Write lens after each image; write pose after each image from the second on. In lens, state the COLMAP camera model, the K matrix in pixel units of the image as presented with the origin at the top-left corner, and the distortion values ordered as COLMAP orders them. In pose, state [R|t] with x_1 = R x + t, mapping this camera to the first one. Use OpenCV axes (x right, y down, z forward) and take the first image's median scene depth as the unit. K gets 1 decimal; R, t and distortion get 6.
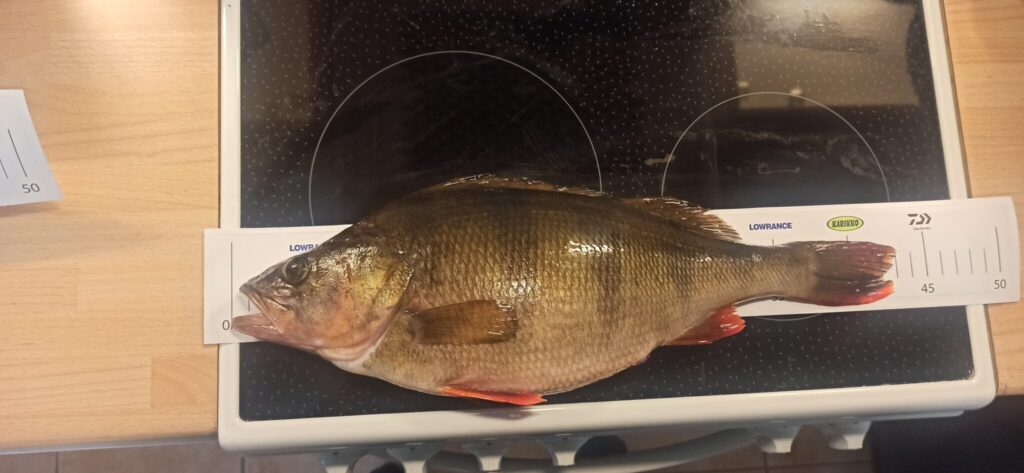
lens RADIAL K [[921.9, 0, 513.0], [0, 921.9, 236.4], [0, 0, 1]] dist [0.000760, -0.000561]
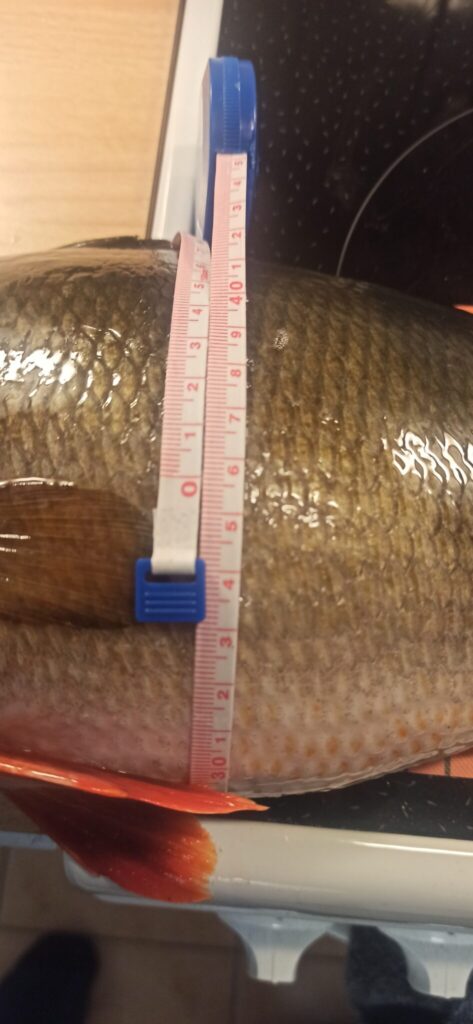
lens RADIAL K [[921.9, 0, 234.9], [0, 921.9, 513.3], [0, 0, 1]] dist [0.000760, -0.000561]
pose [[0.996111, 0.045691, -0.075337, 0.046103], [-0.057716, 0.984419, -0.166095, 0.133191], [0.066574, 0.169797, 0.983228, 0.680542]]
